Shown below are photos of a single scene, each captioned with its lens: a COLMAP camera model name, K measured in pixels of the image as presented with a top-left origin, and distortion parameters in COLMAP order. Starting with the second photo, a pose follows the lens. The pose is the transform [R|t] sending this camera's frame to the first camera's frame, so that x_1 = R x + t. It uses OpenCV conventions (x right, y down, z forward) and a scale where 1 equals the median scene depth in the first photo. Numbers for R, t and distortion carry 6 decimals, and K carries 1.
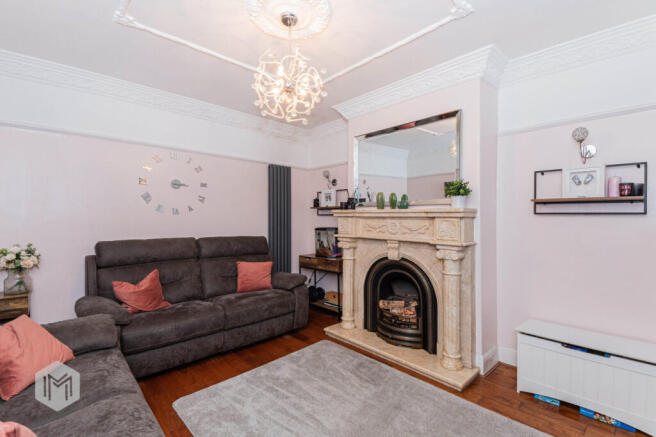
lens RADIAL K [[294.3, 0, 328.6], [0, 294.3, 216.6], [0, 0, 1]] dist [0.037527, -0.034272]
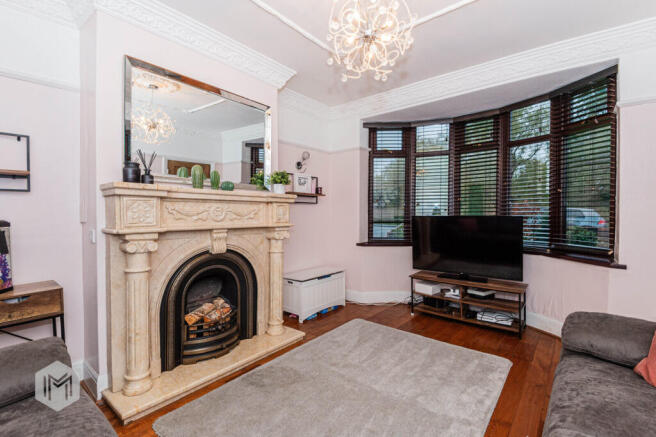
lens RADIAL K [[294.3, 0, 328.6], [0, 294.3, 216.6], [0, 0, 1]] dist [0.037527, -0.034272]
pose [[-0.145322, -0.033940, 0.988802, -0.860404], [-0.030928, 0.999079, 0.029747, 0.017590], [-0.988901, -0.026259, -0.146238, 1.140964]]
